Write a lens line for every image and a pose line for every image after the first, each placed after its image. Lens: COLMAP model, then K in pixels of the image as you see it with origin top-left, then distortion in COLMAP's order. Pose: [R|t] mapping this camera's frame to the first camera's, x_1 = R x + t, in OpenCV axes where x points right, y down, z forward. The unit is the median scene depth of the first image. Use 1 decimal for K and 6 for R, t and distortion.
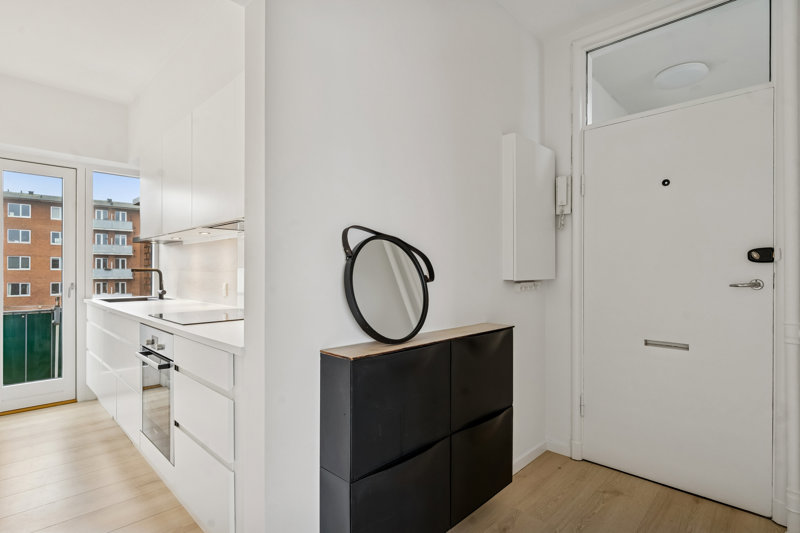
lens RADIAL K [[405.9, 0, 401.7], [0, 405.9, 272.7], [0, 0, 1]] dist [-0.000425, 0.002392]
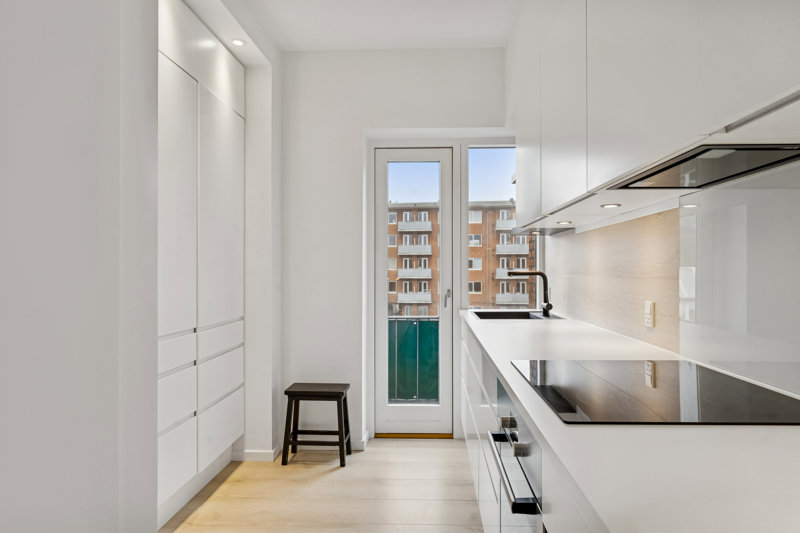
lens RADIAL K [[477.3, 0, 405.1], [0, 477.3, 268.2], [0, 0, 1]] dist [-0.017291, -0.000266]
pose [[0.661195, -0.006053, -0.750190, -0.151535], [0.000030, 0.999968, -0.008042, -0.008830], [0.750214, 0.005295, 0.661174, 0.297781]]
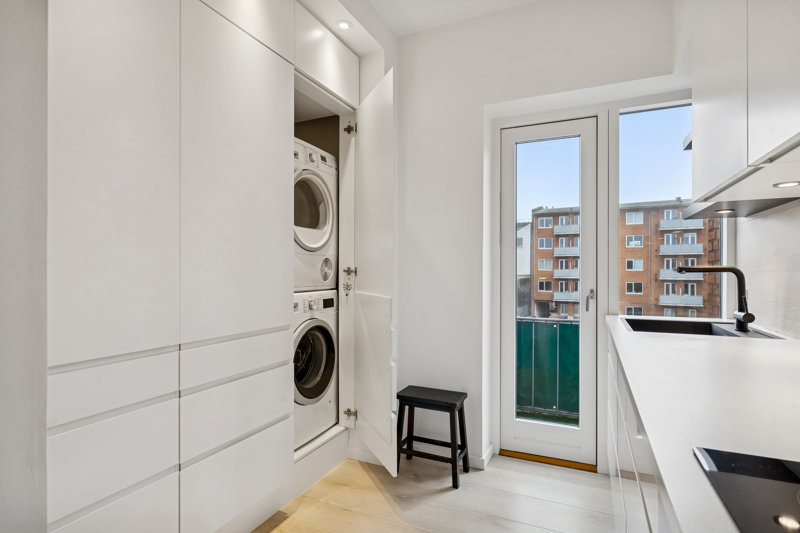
lens RADIAL K [[405.9, 0, 401.1], [0, 405.9, 271.3], [0, 0, 1]] dist [-0.000425, 0.002392]
pose [[0.336980, -0.000897, -0.941511, -0.280994], [-0.003747, 0.999990, -0.002294, -0.001845], [0.941504, 0.004300, 0.336973, 0.466664]]
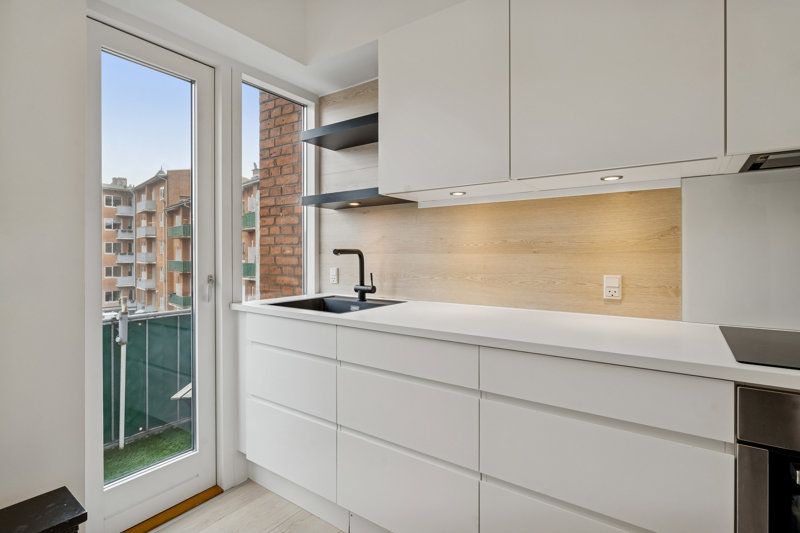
lens RADIAL K [[405.9, 0, 393.8], [0, 405.9, 256.6], [0, 0, 1]] dist [-0.000425, 0.002392]
pose [[0.989283, -0.003415, 0.145973, -0.624996], [0.003285, 0.999994, 0.001134, -0.000209], [-0.145976, -0.000642, 0.989288, 0.407557]]
